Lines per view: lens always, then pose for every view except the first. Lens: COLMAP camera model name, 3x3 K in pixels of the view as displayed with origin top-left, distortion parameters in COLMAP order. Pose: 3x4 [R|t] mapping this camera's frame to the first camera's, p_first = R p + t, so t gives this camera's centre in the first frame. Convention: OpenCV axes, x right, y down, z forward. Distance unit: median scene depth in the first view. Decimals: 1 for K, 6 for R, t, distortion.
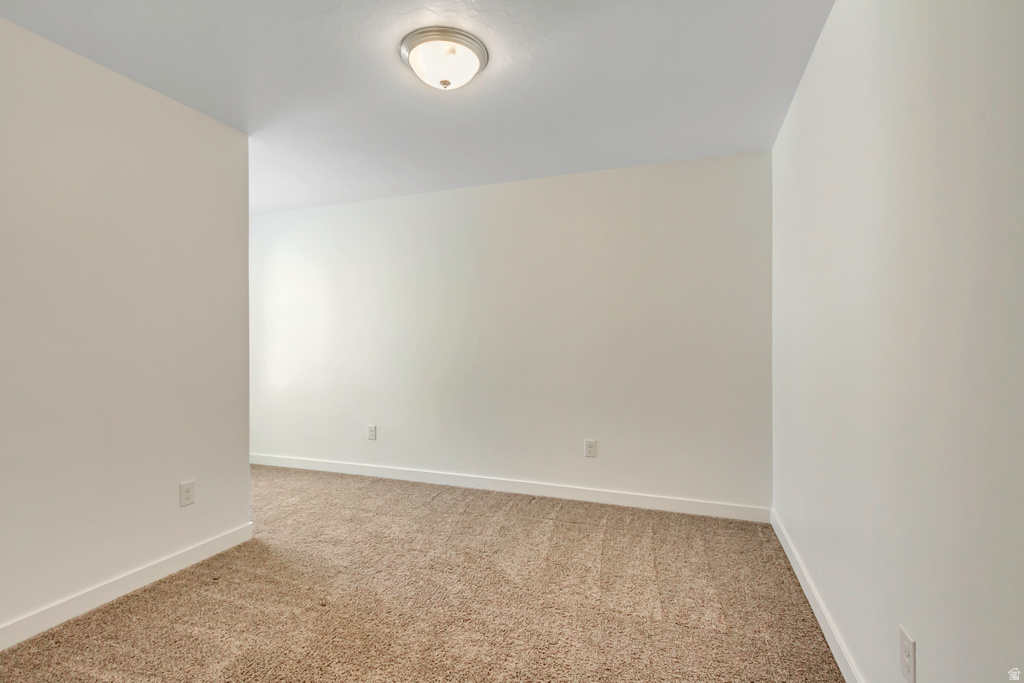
lens RADIAL K [[475.9, 0, 513.5], [0, 475.9, 341.6], [0, 0, 1]] dist [0.011610, -0.004567]
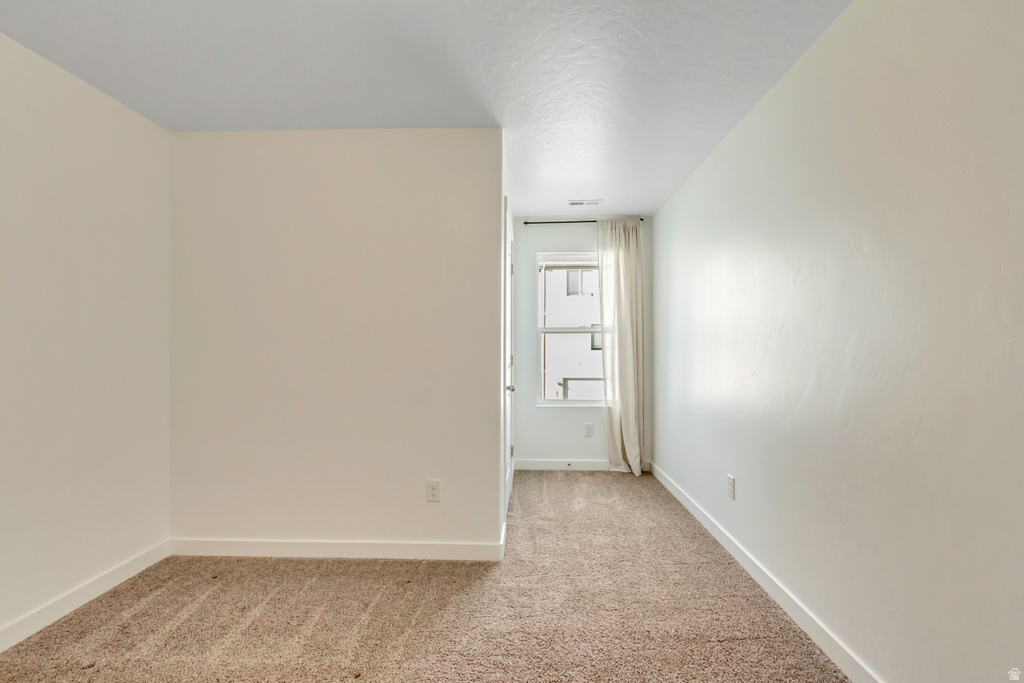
lens RADIAL K [[475.9, 0, 509.3], [0, 475.9, 342.4], [0, 0, 1]] dist [0.011610, -0.004567]
pose [[0.305685, -0.003287, -0.952127, 0.345844], [0.005561, 0.999983, -0.001667, -0.011287], [0.952117, -0.004786, 0.305698, 0.748264]]
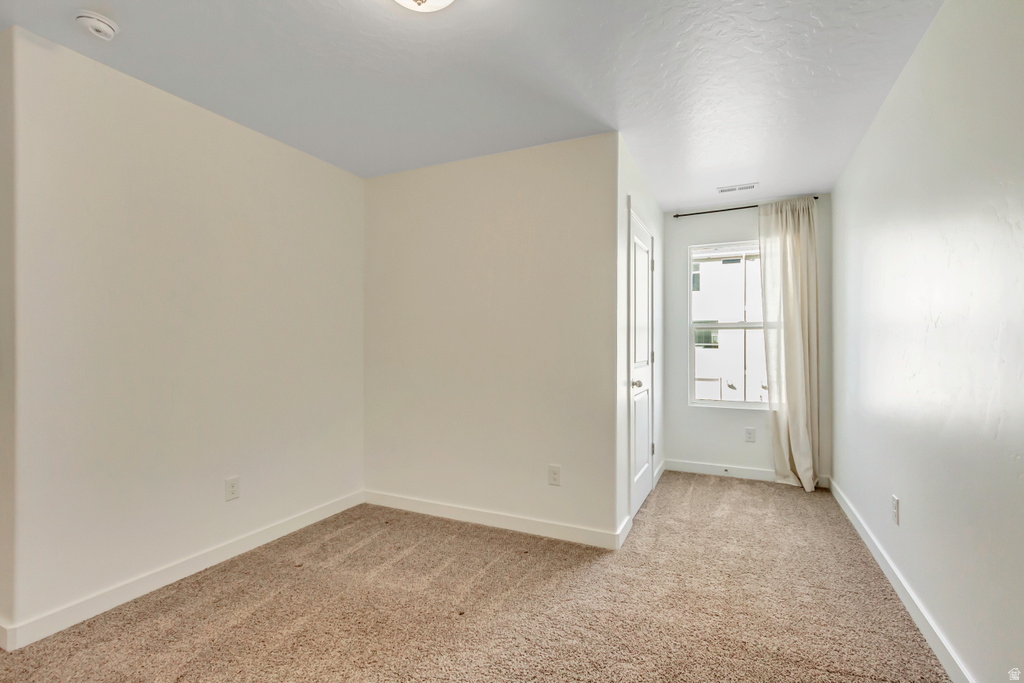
lens RADIAL K [[475.9, 0, 507.4], [0, 475.9, 338.3], [0, 0, 1]] dist [0.011610, -0.004567]
pose [[-0.096379, -0.008845, -0.995305, 0.435723], [0.006593, 0.999933, -0.009525, -0.005458], [0.995323, -0.007480, -0.096314, 0.893440]]
